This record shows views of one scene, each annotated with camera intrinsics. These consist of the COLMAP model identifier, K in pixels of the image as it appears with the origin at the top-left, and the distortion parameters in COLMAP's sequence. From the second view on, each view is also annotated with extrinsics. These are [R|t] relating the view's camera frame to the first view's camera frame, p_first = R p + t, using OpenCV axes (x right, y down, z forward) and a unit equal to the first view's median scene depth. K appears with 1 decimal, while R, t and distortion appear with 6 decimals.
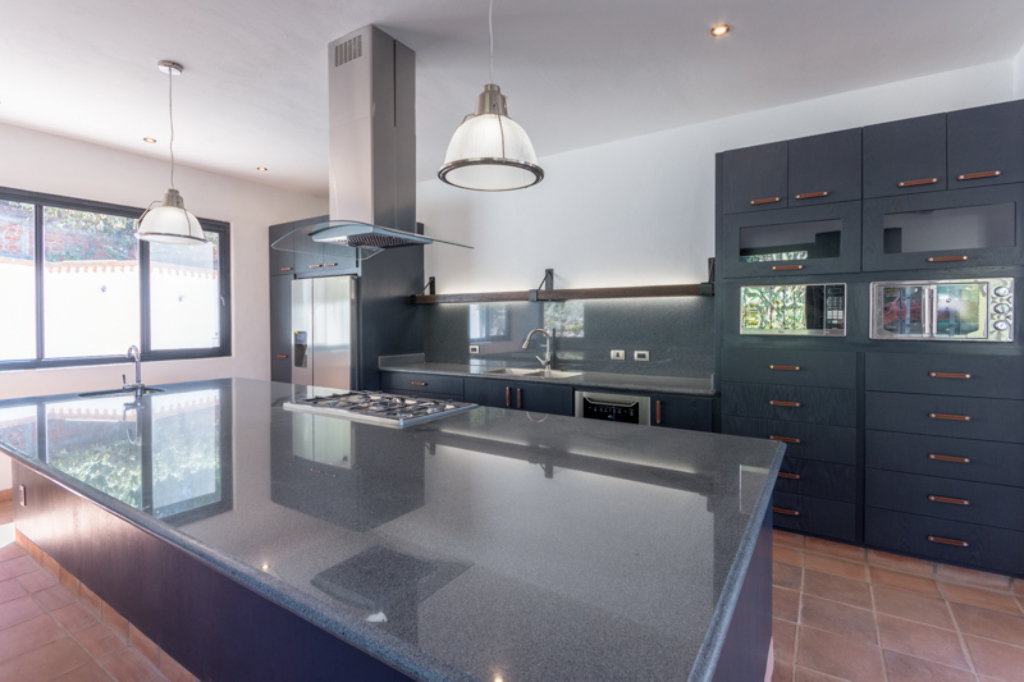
lens RADIAL K [[484.2, 0, 512.0], [0, 484.2, 341.0], [0, 0, 1]] dist [-0.003643, -0.001037]
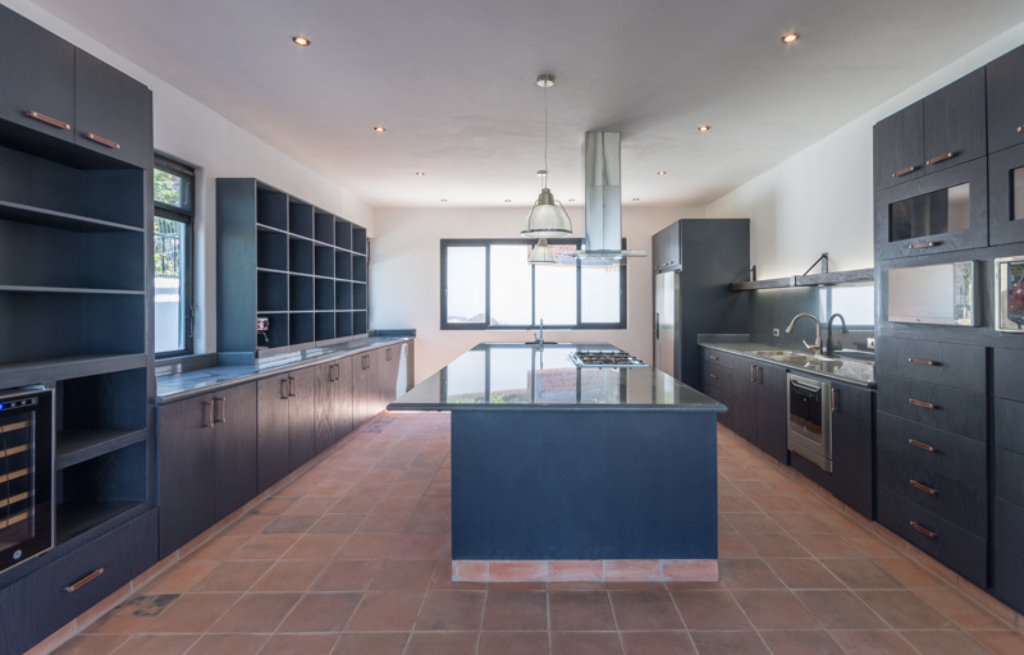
lens RADIAL K [[492.4, 0, 512.0], [0, 492.4, 327.5], [0, 0, 1]] dist [0.000234, -0.000025]
pose [[0.500071, 0.040411, -0.865041, 0.674440], [-0.034891, 0.999040, 0.026501, -0.002164], [0.865281, 0.016929, 0.501001, -0.052570]]
